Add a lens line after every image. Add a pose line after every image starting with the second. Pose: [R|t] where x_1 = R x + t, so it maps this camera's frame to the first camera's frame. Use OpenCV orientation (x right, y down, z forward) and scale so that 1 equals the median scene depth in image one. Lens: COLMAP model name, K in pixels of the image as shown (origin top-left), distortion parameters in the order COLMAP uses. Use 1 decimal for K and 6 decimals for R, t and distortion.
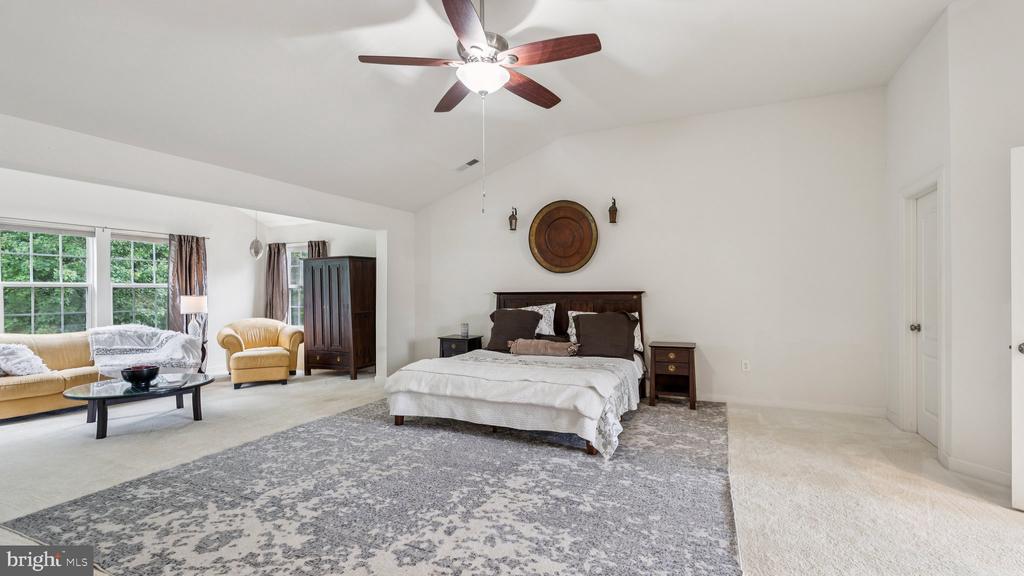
lens RADIAL K [[460.8, 0, 522.0], [0, 460.8, 277.9], [0, 0, 1]] dist [-0.005331, -0.000193]
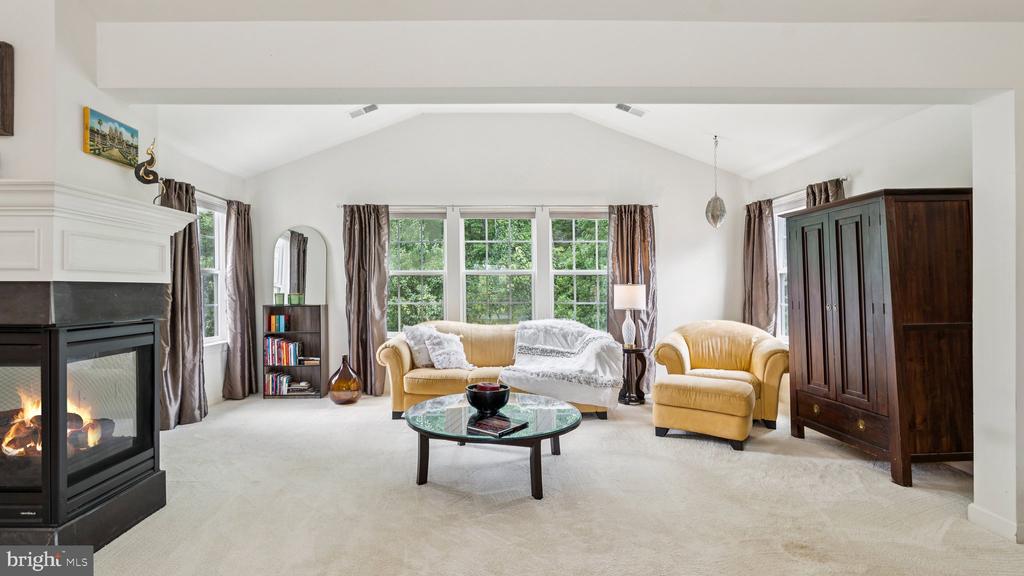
lens RADIAL K [[460.8, 0, 491.6], [0, 460.8, 288.4], [0, 0, 1]] dist [-0.005331, -0.000193]
pose [[0.416690, 0.006632, -0.909024, -0.141386], [0.024265, 0.999536, 0.018416, 0.025192], [0.908725, -0.029732, 0.416336, 0.490979]]
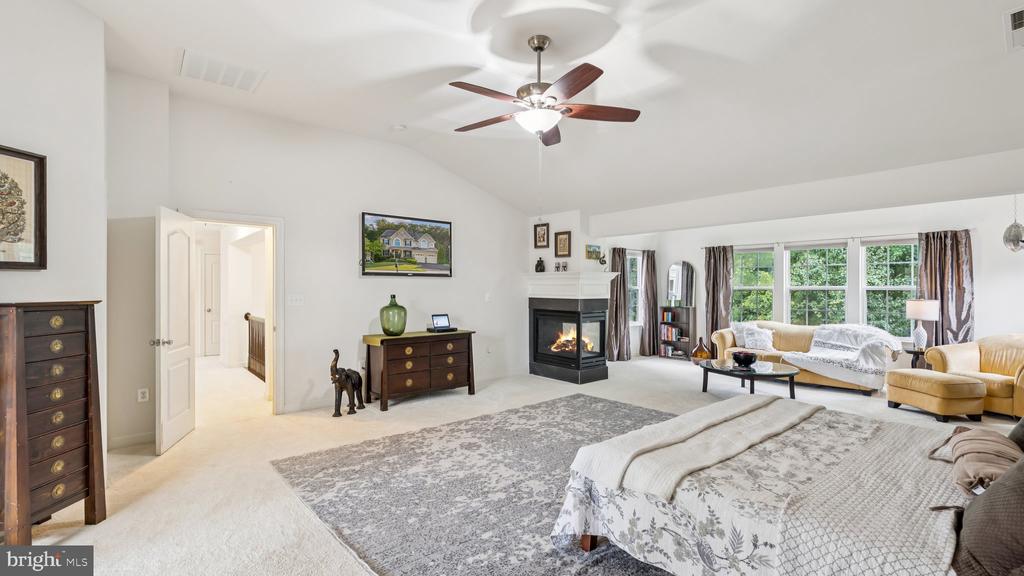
lens RADIAL K [[460.8, 0, 501.2], [0, 460.8, 295.5], [0, 0, 1]] dist [-0.005331, -0.000193]
pose [[-0.448965, 0.024478, -0.893214, 0.448498], [0.029570, 0.999484, 0.012528, -0.005611], [0.893060, -0.020788, -0.449457, 0.657570]]
